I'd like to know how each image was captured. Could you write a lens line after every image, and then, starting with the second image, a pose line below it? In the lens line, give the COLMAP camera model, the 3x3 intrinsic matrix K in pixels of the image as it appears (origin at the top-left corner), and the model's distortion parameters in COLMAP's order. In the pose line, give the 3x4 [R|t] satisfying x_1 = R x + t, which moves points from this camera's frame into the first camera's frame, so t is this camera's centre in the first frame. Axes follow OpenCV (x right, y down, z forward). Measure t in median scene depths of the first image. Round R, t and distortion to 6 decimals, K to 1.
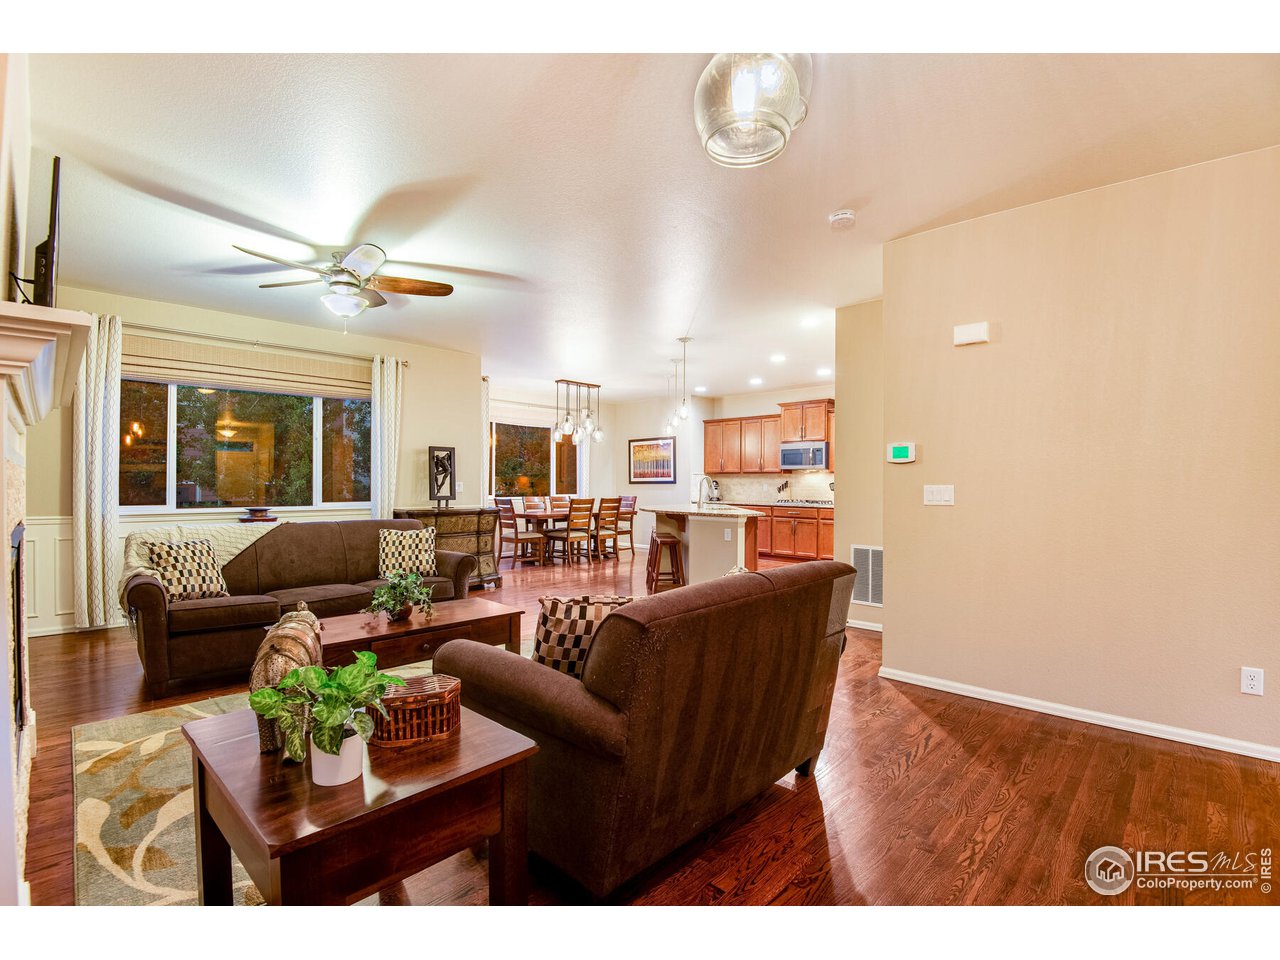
lens RADIAL K [[593.9, 0, 630.9], [0, 593.9, 489.1], [0, 0, 1]] dist [-0.027161, -0.007573]
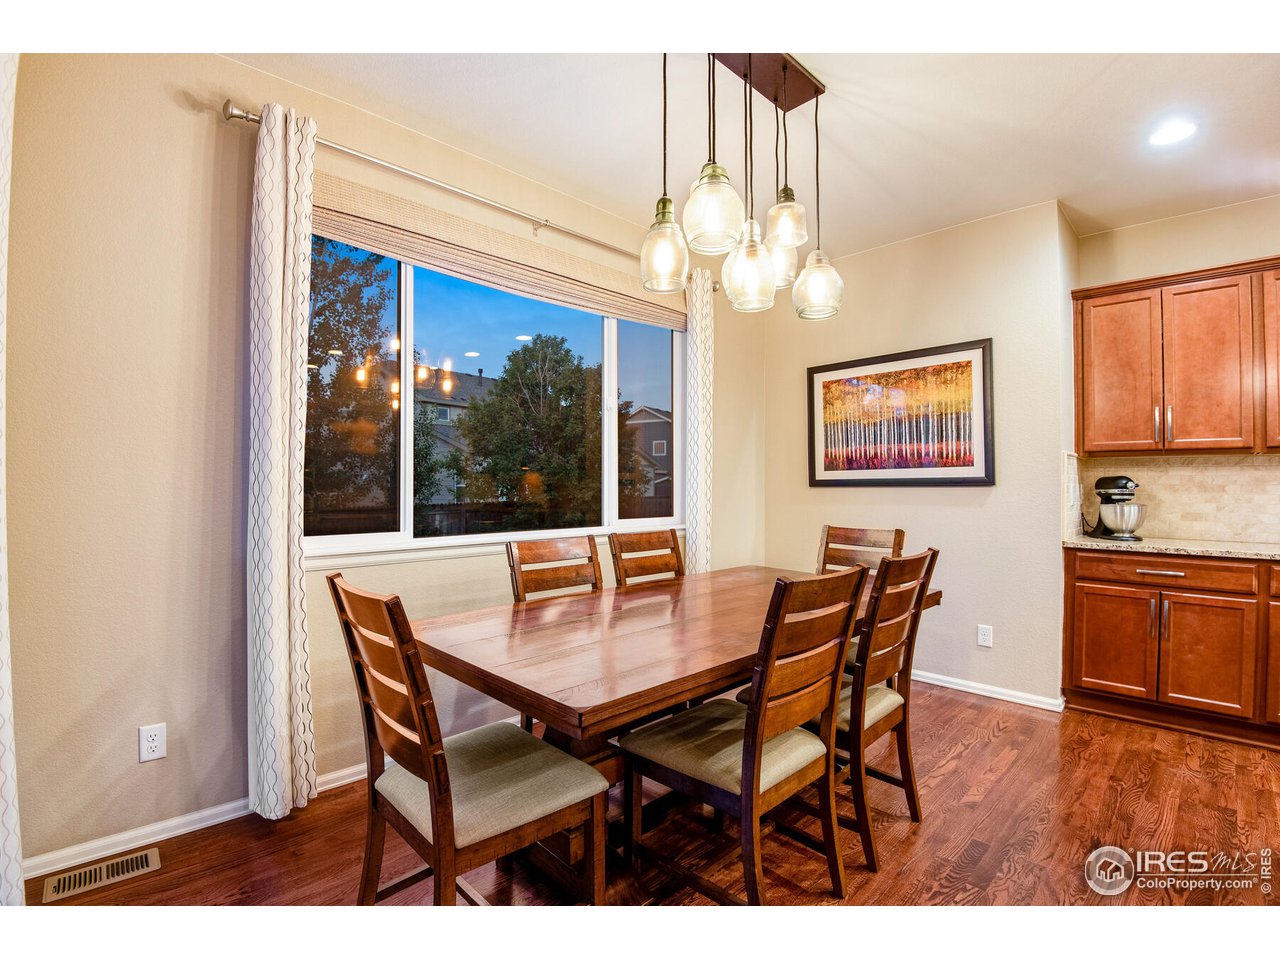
lens RADIAL K [[593.9, 0, 635.9], [0, 593.9, 481.1], [0, 0, 1]] dist [-0.027161, -0.007573]
pose [[0.999836, -0.003407, -0.017793, -0.130762], [0.003164, 0.999901, -0.013687, -0.009360], [0.017838, 0.013629, 0.999748, 0.792825]]
